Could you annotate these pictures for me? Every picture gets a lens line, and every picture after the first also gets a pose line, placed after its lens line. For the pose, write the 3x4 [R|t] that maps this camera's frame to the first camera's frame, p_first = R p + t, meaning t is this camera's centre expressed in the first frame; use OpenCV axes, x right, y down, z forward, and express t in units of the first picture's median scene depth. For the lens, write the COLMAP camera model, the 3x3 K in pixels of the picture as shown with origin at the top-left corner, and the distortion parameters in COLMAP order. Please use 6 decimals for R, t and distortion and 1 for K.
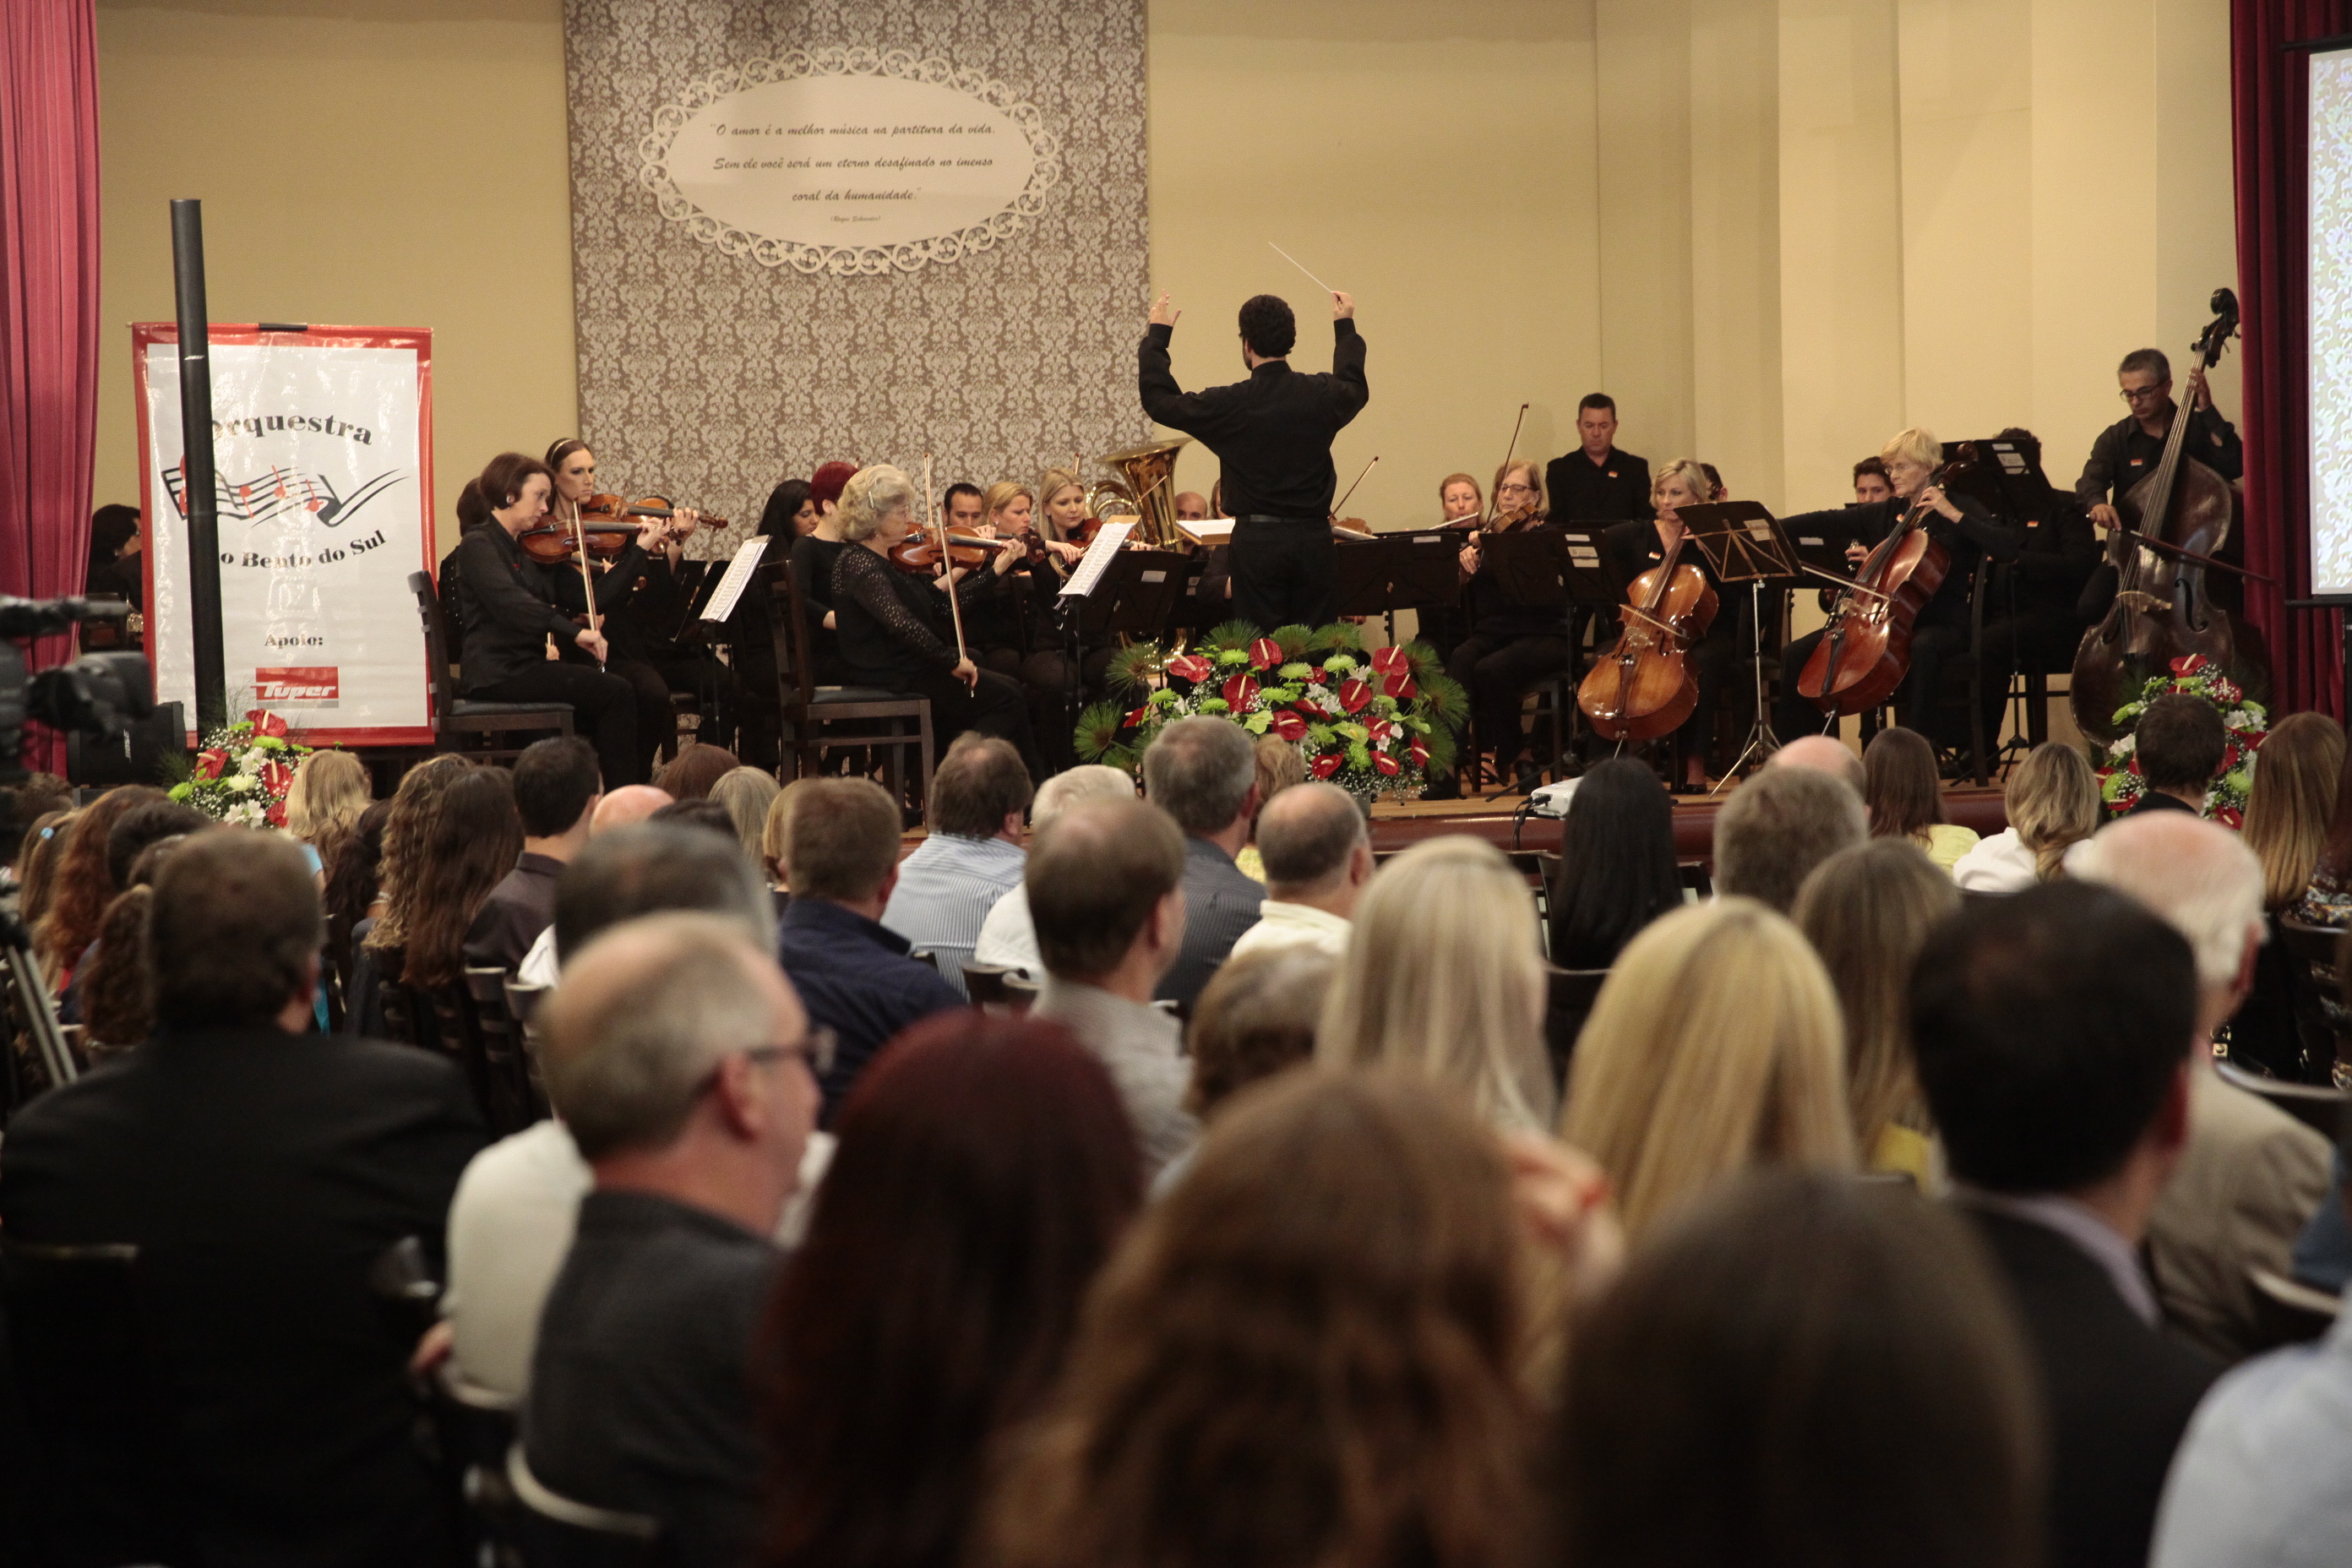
lens RADIAL K [[4492.1, 0, 1188.8], [0, 4492.1, 786.1], [0, 0, 1]] dist [0.262050, 0.000000]
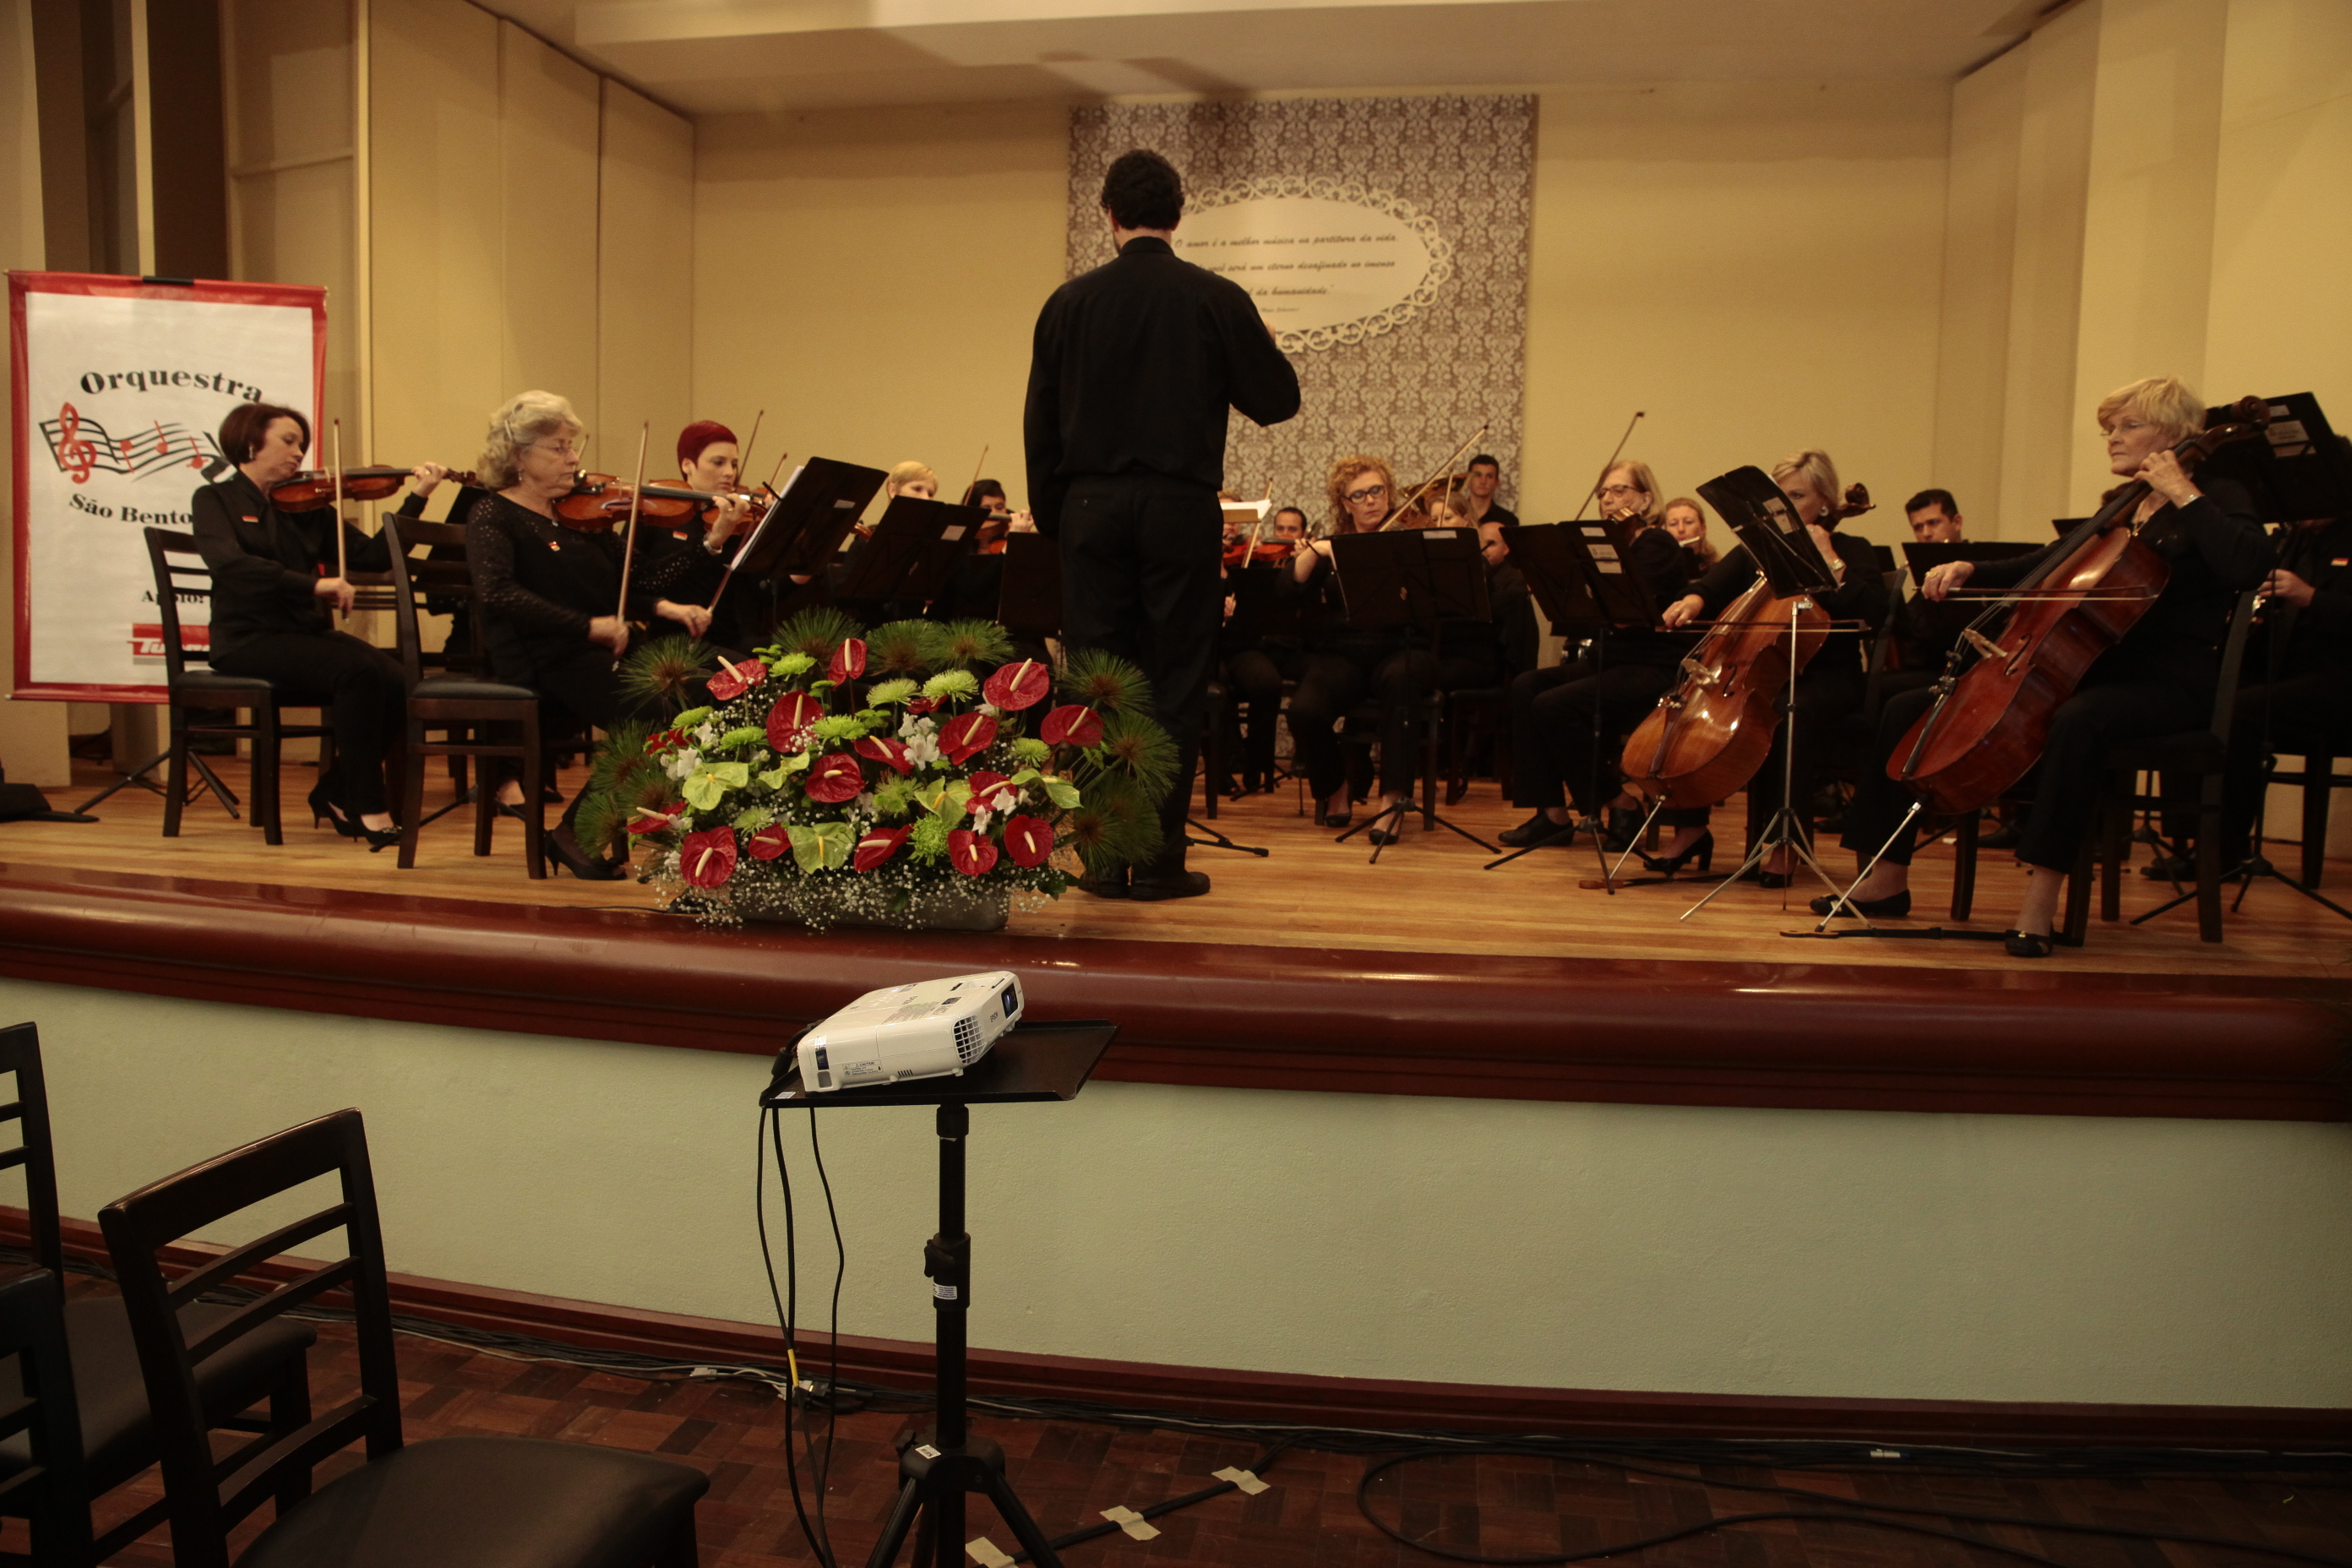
lens RADIAL K [[1629.6, 0, 1163.0], [0, 1629.6, 756.6], [0, 0, 1]] dist [-0.099745, 0.079551]
pose [[0.884295, 0.084457, -0.459227, 0.118905], [-0.067359, 0.996292, 0.053522, -0.022708], [0.462044, -0.016397, 0.886705, 0.588204]]
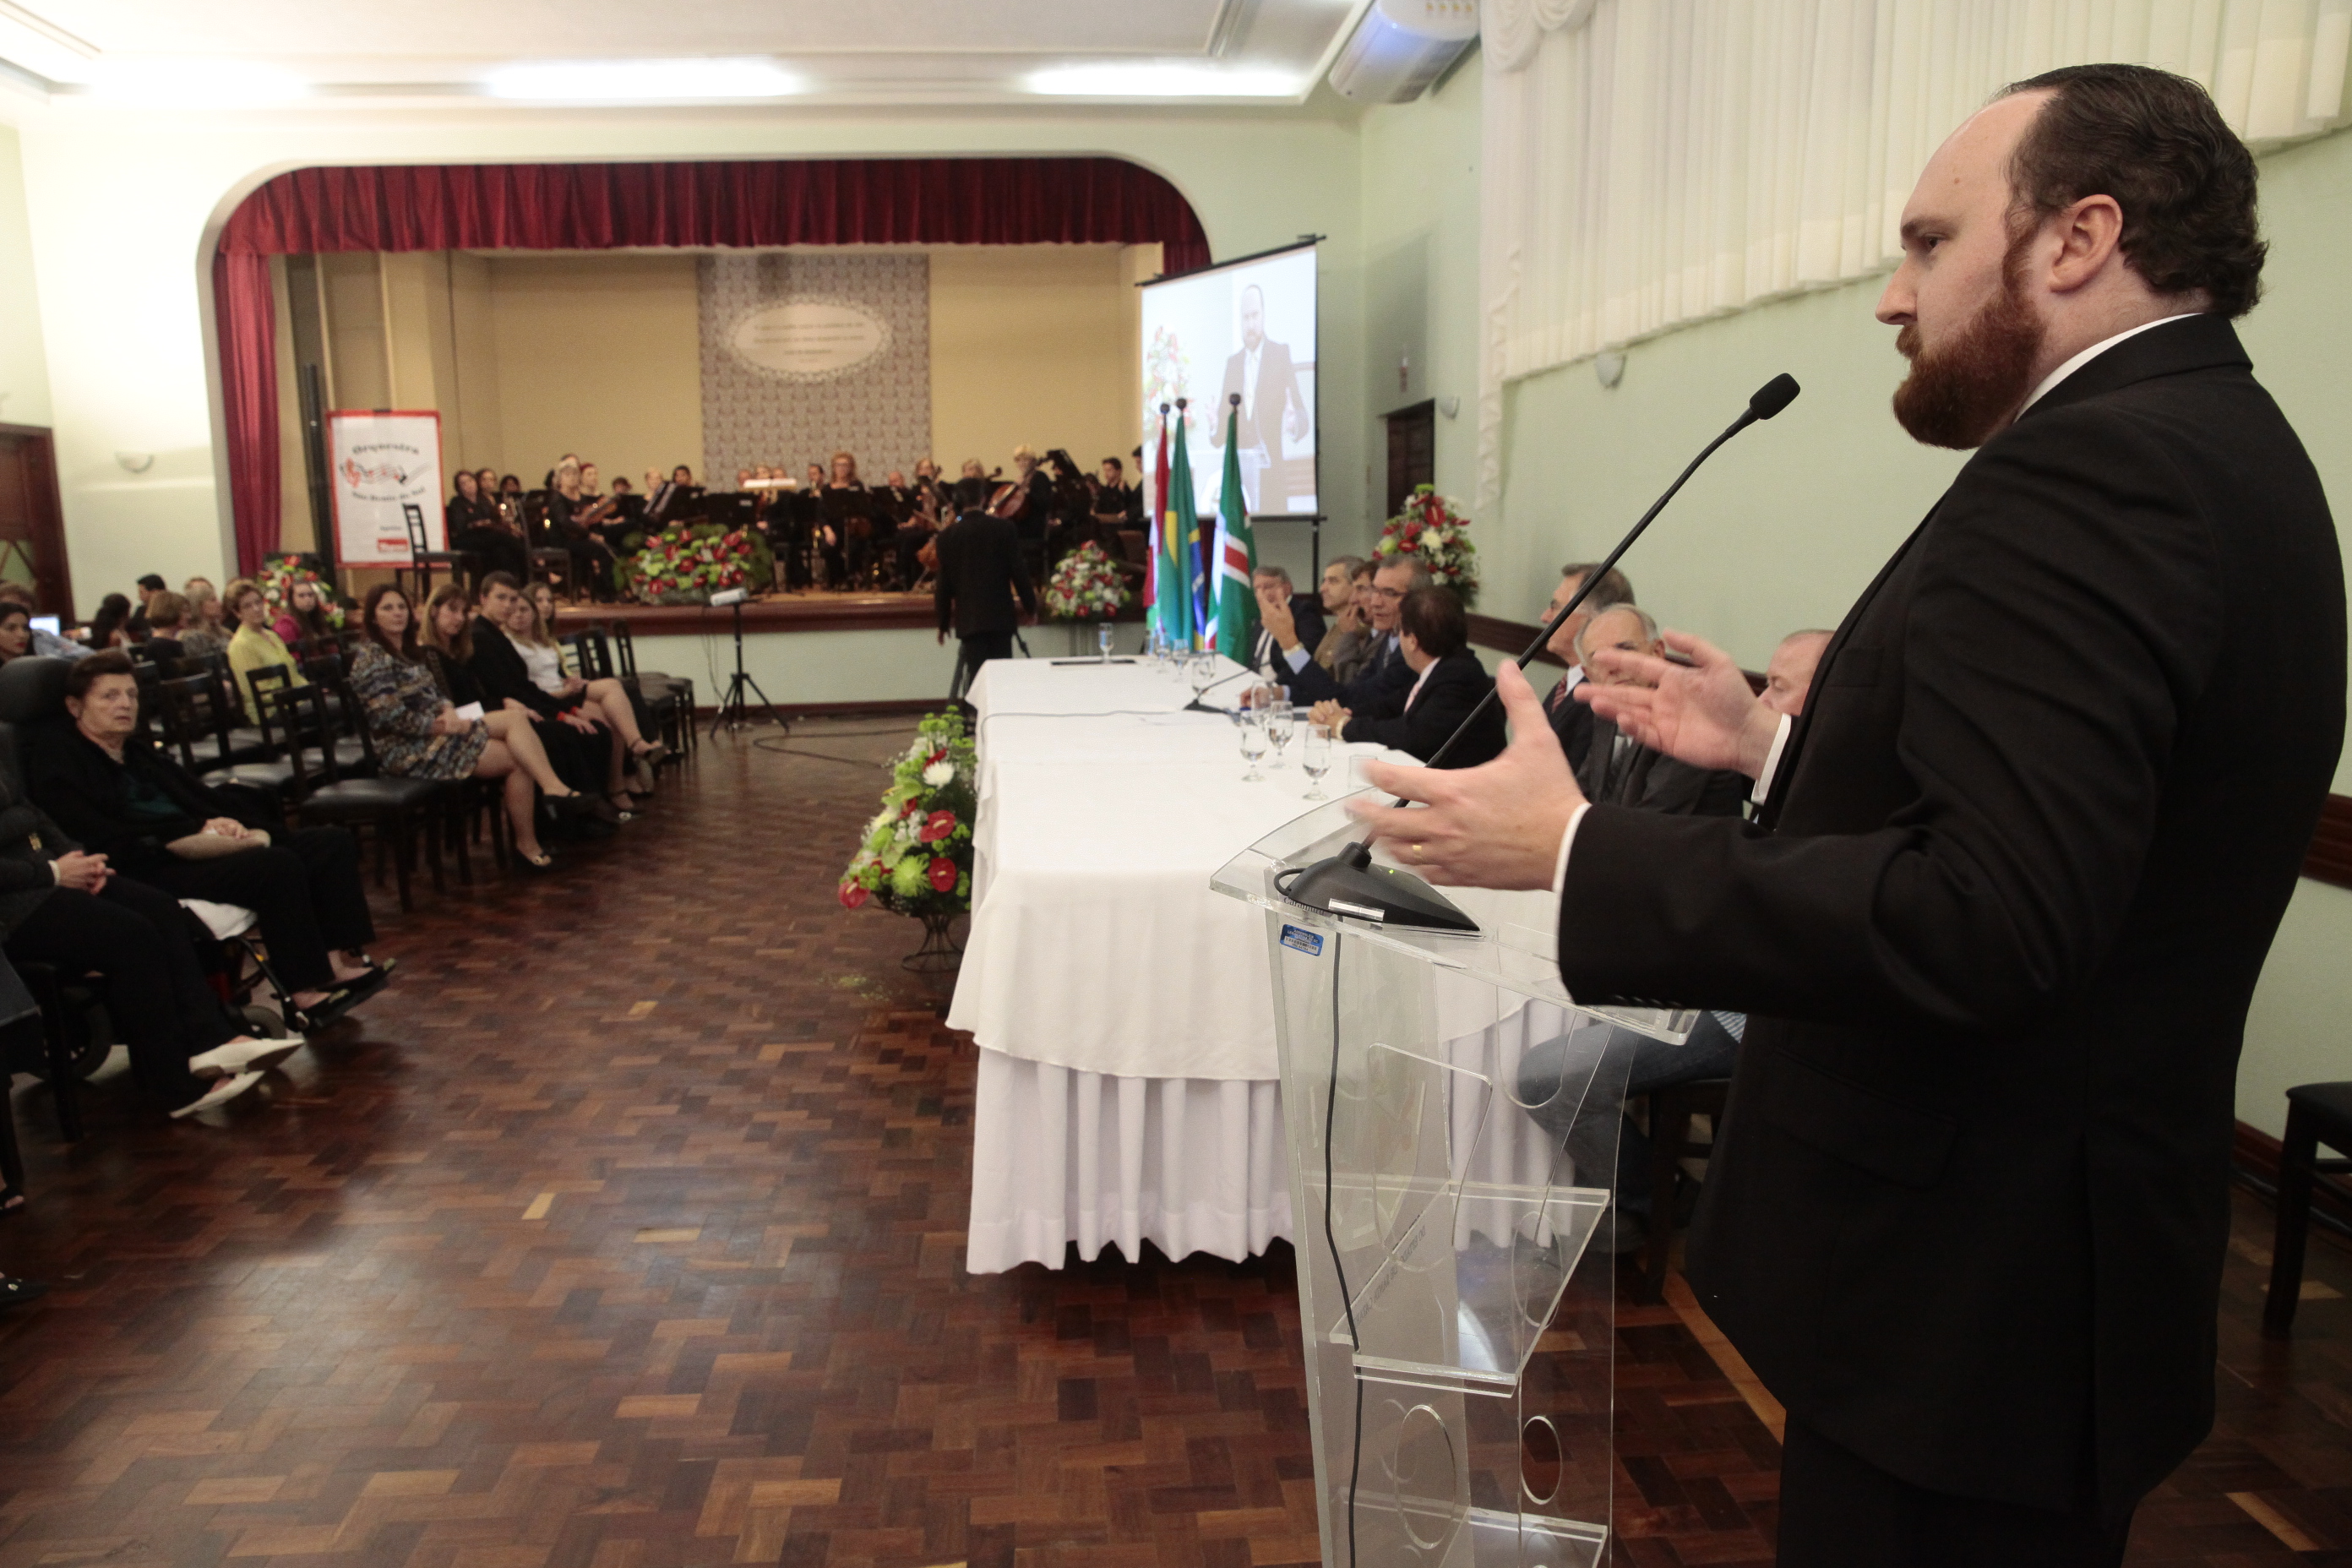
lens RADIAL K [[1629.6, 0, 1155.4], [0, 1629.6, 781.8], [0, 0, 1]] dist [-0.099745, 0.079551]
pose [[0.971001, 0.053334, -0.233052, 0.353004], [-0.022543, 0.990881, 0.132839, -0.013905], [0.238011, -0.123733, 0.963349, 0.128628]]
